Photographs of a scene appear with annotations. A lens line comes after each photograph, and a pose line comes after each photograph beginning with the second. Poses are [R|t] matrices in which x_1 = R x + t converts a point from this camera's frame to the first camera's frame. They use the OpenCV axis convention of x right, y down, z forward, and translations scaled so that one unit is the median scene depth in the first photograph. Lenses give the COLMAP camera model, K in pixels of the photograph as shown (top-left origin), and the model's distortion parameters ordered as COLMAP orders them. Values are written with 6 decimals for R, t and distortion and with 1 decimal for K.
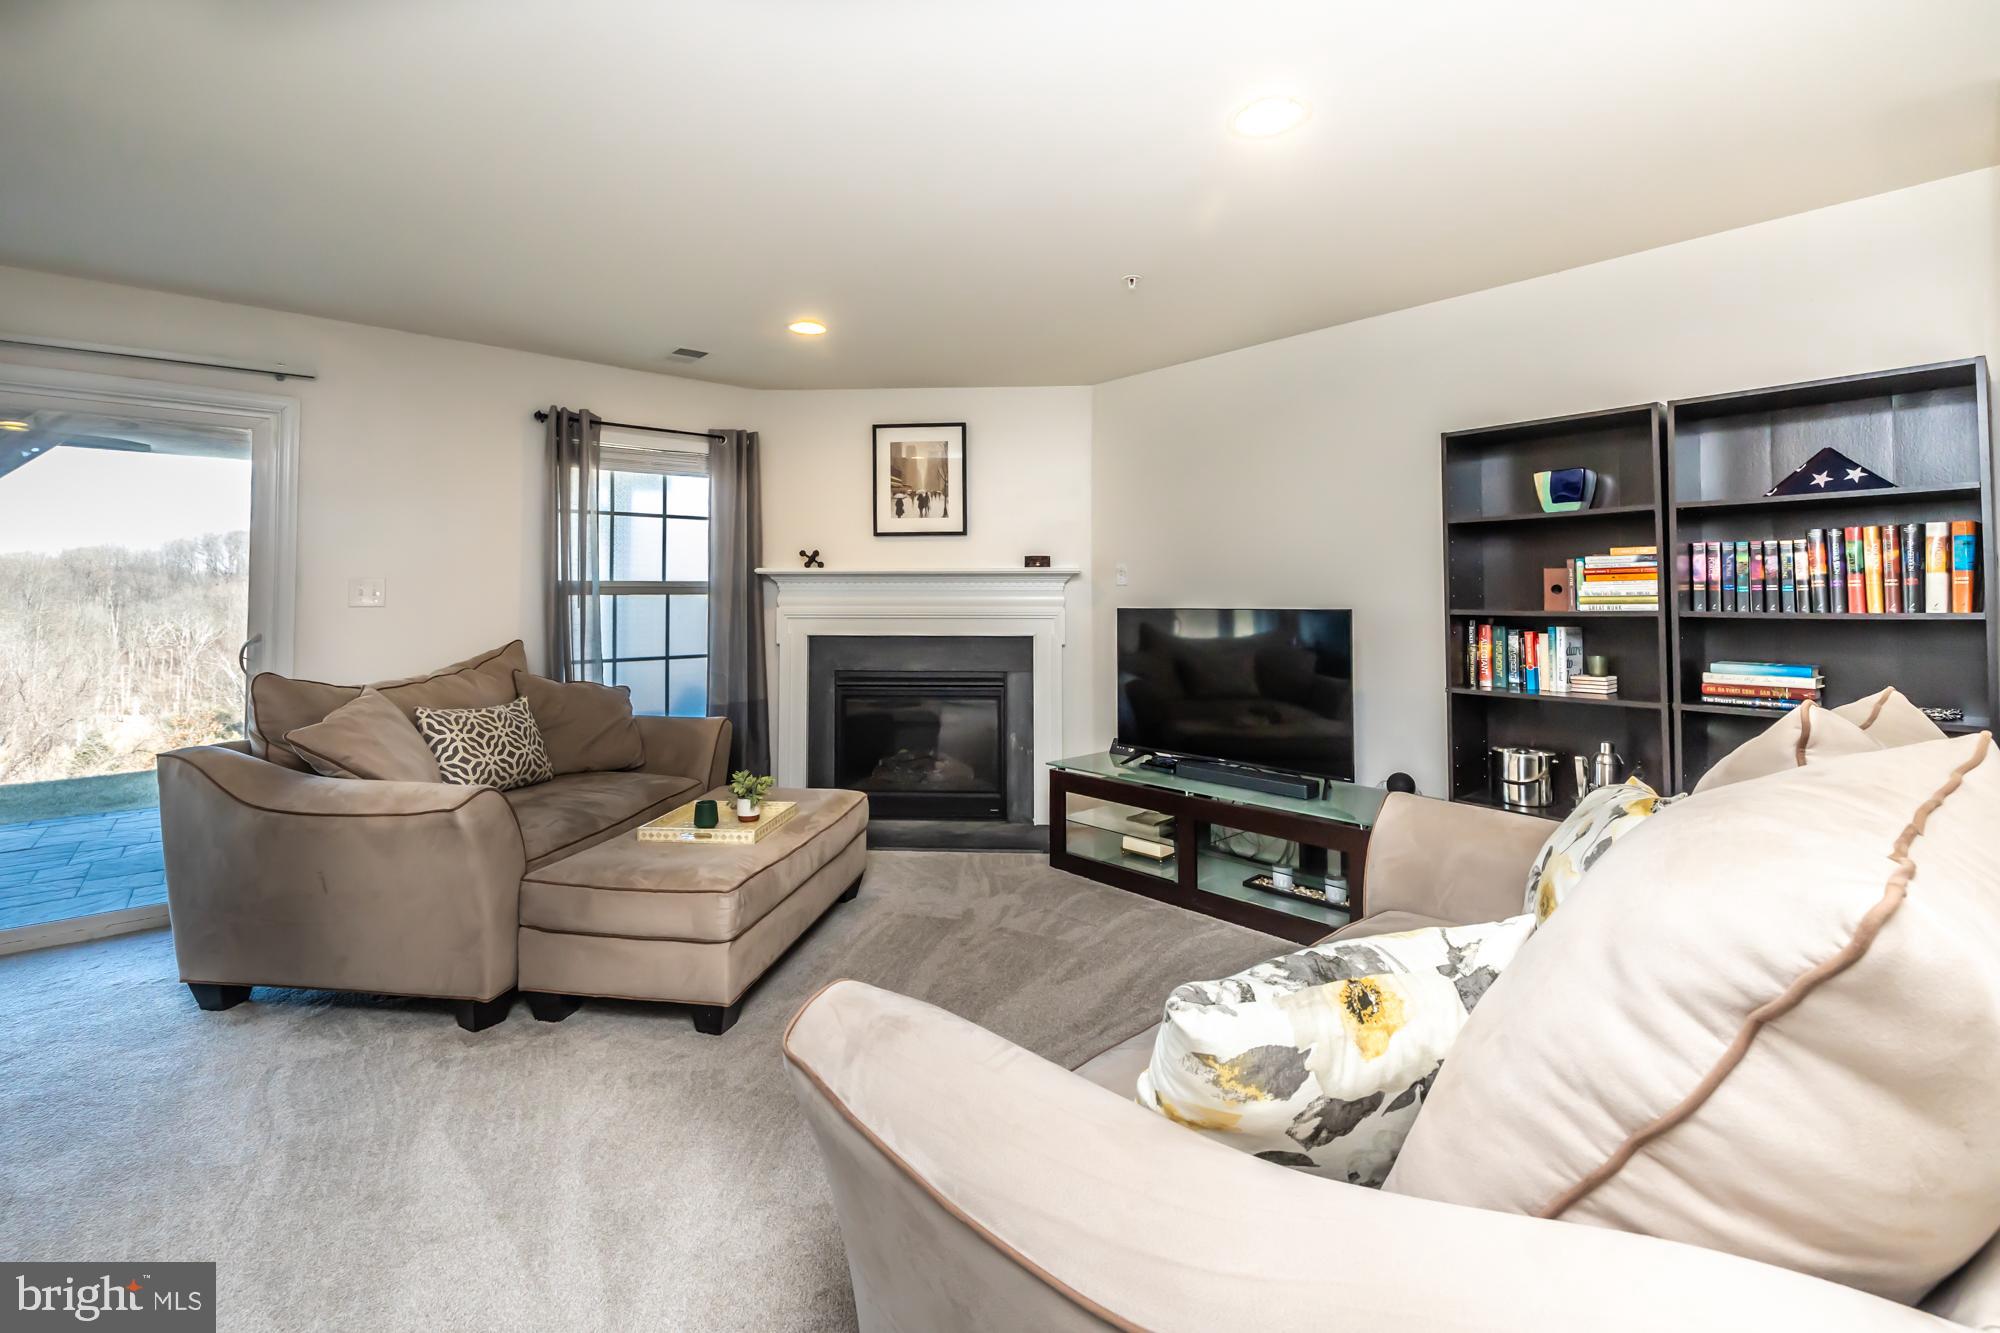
lens RADIAL K [[855.1, 0, 978.4], [0, 855.1, 557.5], [0, 0, 1]] dist [0.000007, 0.000050]
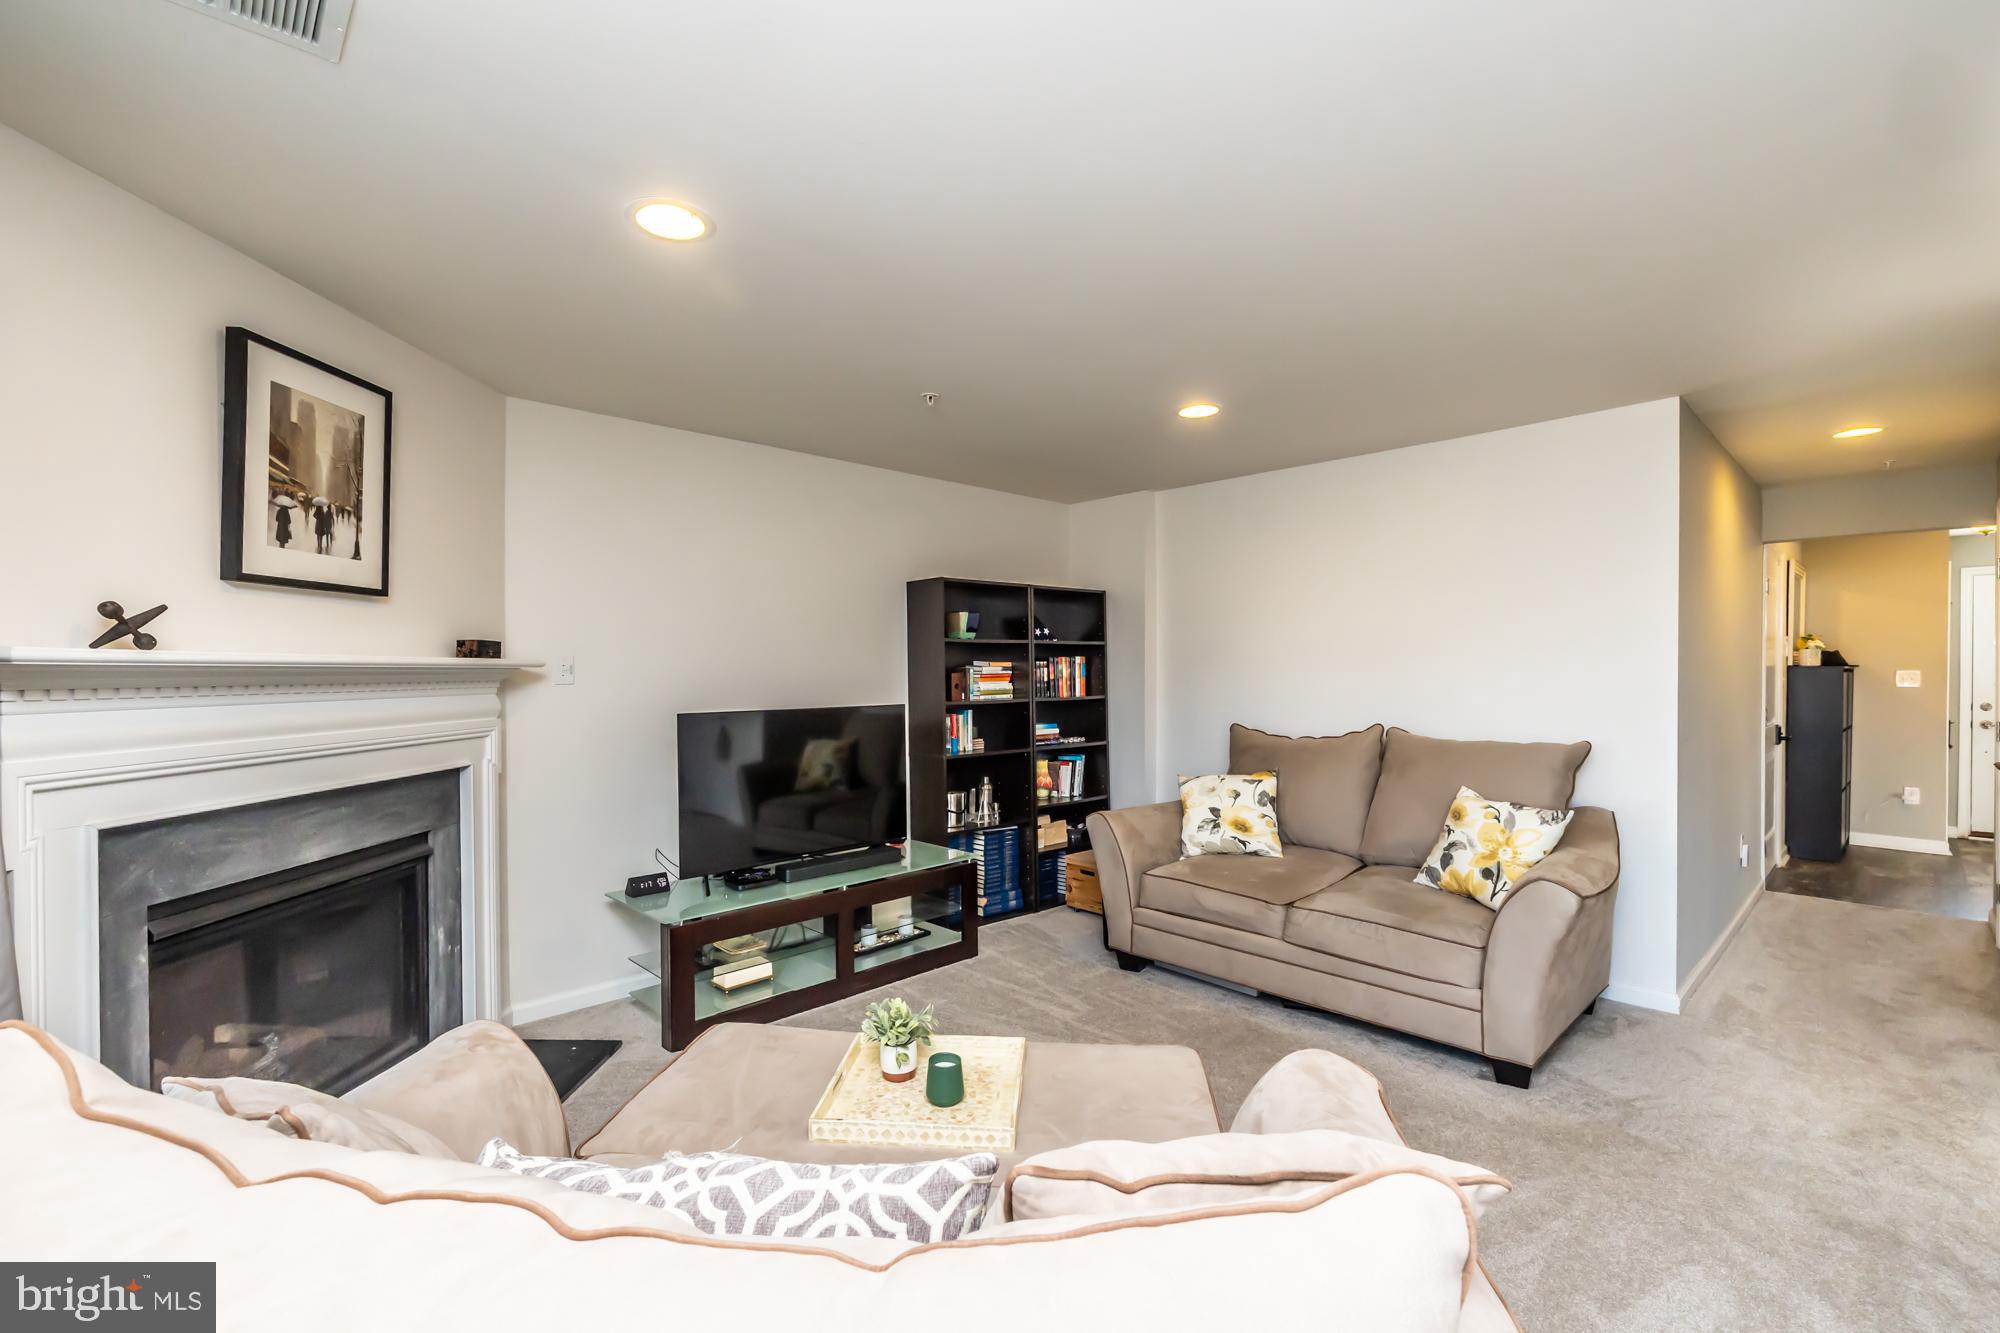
lens RADIAL K [[880.8, 0, 978.9], [0, 880.8, 665.1], [0, 0, 1]] dist [-0.000813, -0.000139]
pose [[-0.031716, 0.007611, 0.999468, -0.830583], [-0.042595, 0.999052, -0.008959, 0.009239], [-0.998589, -0.042856, -0.031362, 0.884598]]
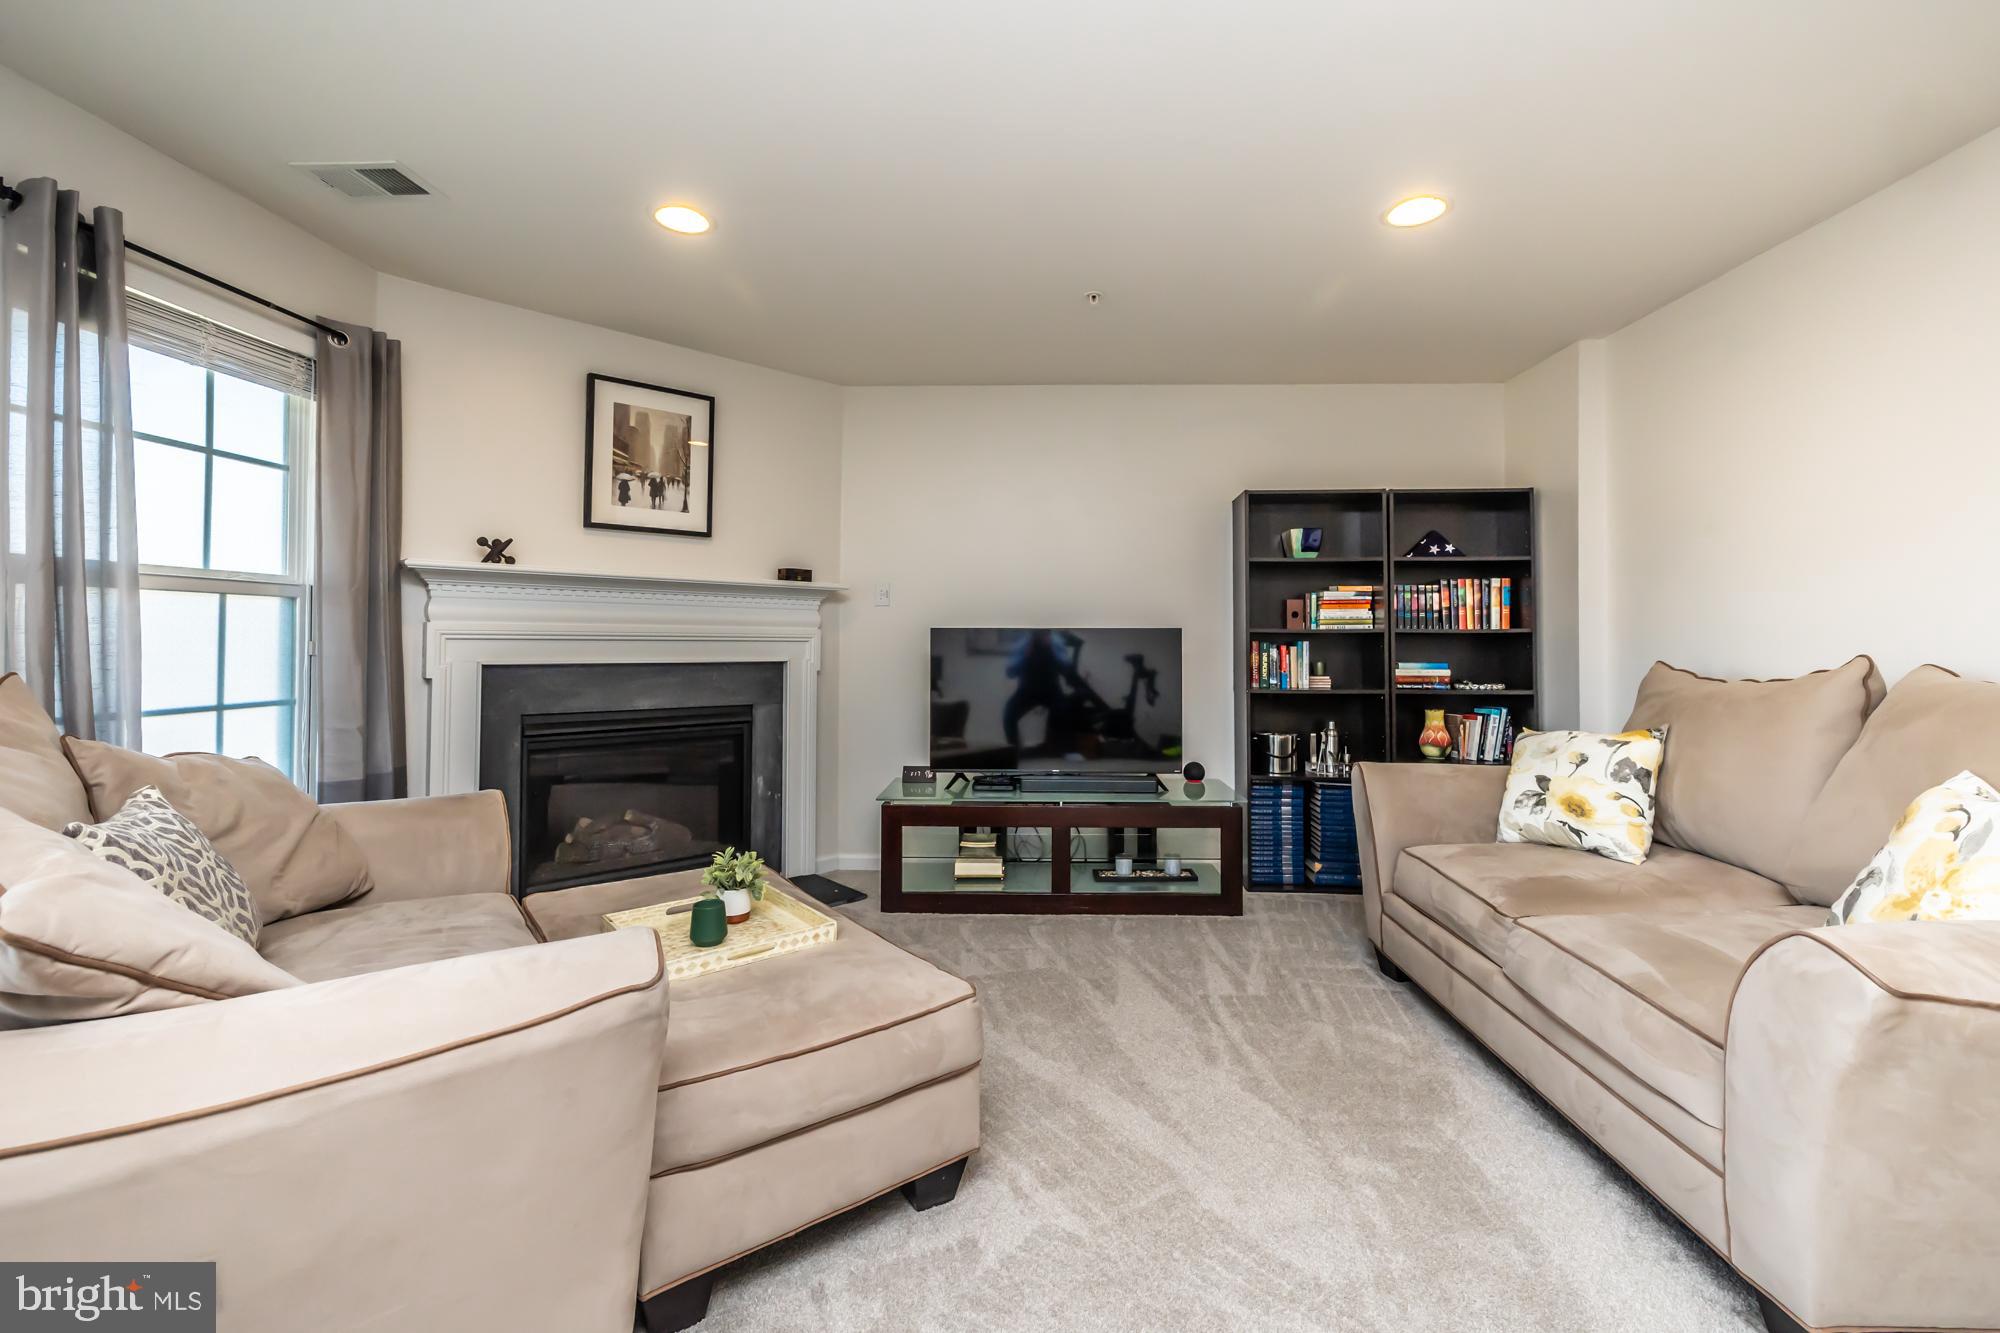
lens RADIAL K [[848.6, 0, 1001.5], [0, 848.6, 611.1], [0, 0, 1]] dist [-0.001299, -0.000041]
pose [[0.688430, 0.031027, 0.724639, -0.561721], [-0.040520, 0.999170, -0.004286, 0.049593], [-0.724170, -0.026411, 0.689115, 0.349303]]
